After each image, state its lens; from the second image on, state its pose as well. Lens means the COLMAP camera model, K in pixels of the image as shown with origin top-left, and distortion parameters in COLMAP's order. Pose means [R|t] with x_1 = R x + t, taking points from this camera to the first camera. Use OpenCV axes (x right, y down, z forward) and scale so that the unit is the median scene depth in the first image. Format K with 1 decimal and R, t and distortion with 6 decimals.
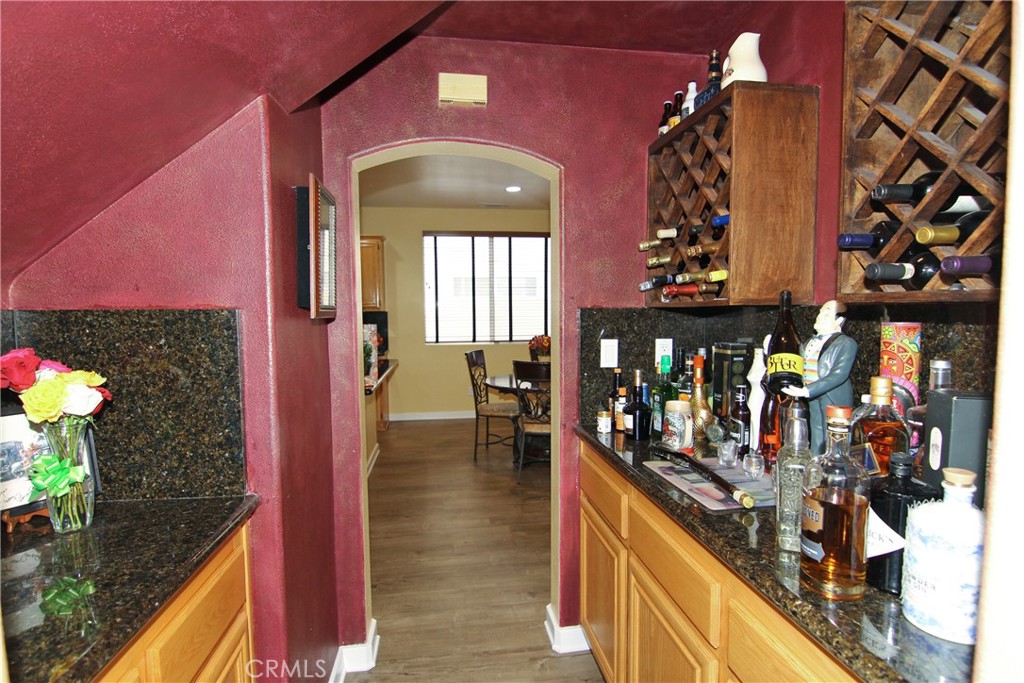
lens RADIAL K [[524.2, 0, 511.5], [0, 524.2, 345.4], [0, 0, 1]] dist [-0.011979, -0.006165]
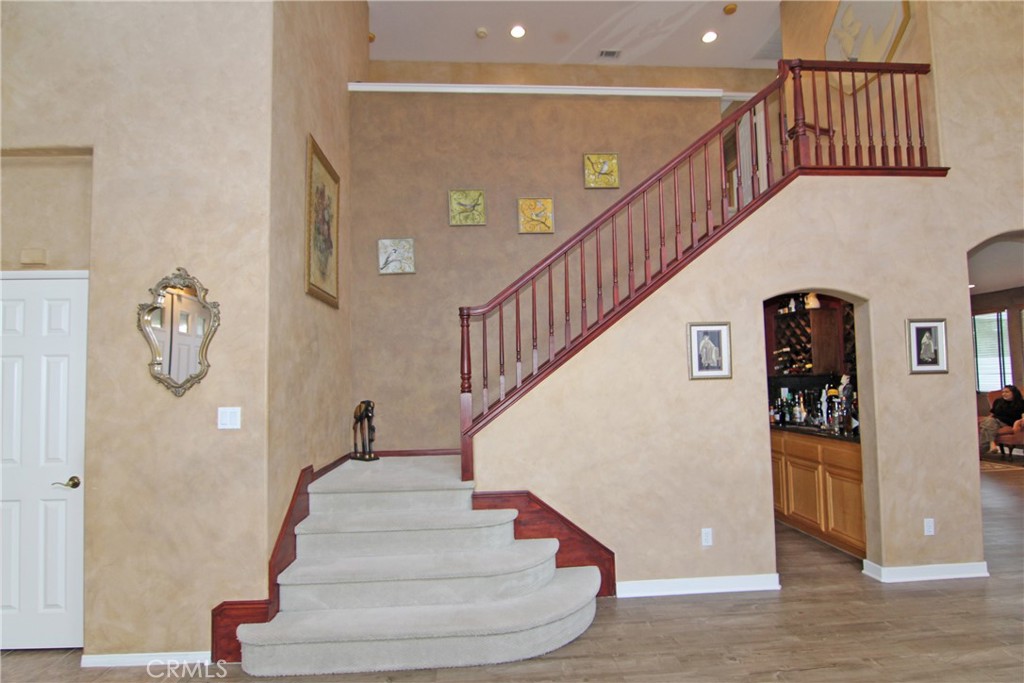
lens RADIAL K [[524.2, 0, 508.8], [0, 524.2, 344.2], [0, 0, 1]] dist [-0.011979, -0.006165]
pose [[0.997043, -0.016954, -0.074953, -1.137569], [0.007299, 0.991844, -0.127246, 0.119344], [0.076499, 0.126322, 0.989035, -2.203375]]
